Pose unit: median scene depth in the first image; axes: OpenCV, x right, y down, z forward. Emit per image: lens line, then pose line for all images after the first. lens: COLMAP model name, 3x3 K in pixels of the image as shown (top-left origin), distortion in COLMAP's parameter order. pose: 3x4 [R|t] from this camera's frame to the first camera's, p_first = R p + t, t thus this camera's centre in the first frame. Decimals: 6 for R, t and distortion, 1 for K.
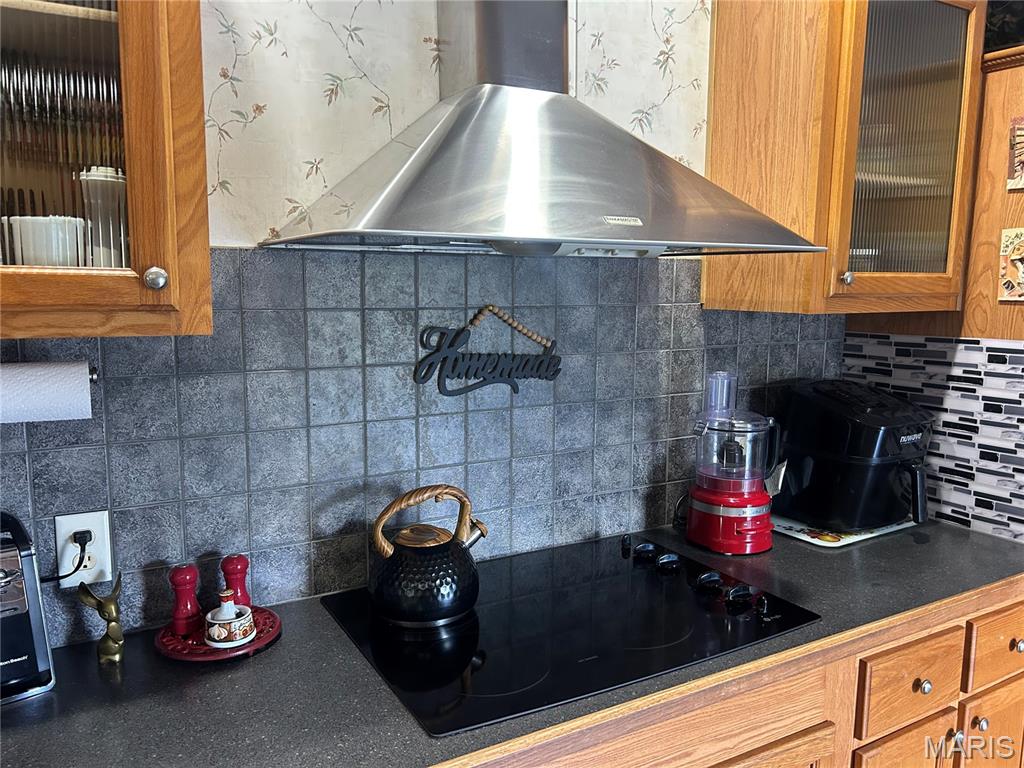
lens RADIAL K [[774.7, 0, 513.3], [0, 774.7, 389.2], [0, 0, 1]] dist [0.023281, -0.018547]
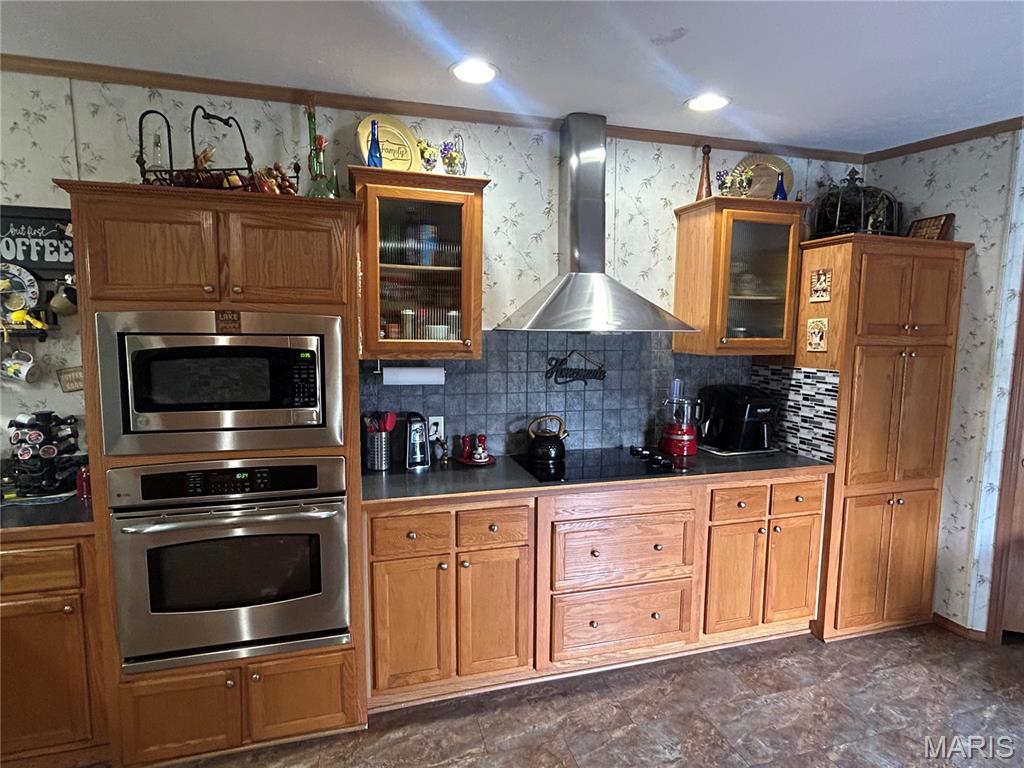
lens RADIAL K [[532.2, 0, 510.7], [0, 532.2, 385.1], [0, 0, 1]] dist [-0.002630, -0.000053]
pose [[0.970035, 0.028418, -0.241297, 0.189073], [-0.035319, 0.999080, -0.024320, 0.059244], [0.240384, 0.032114, 0.970147, -0.771635]]
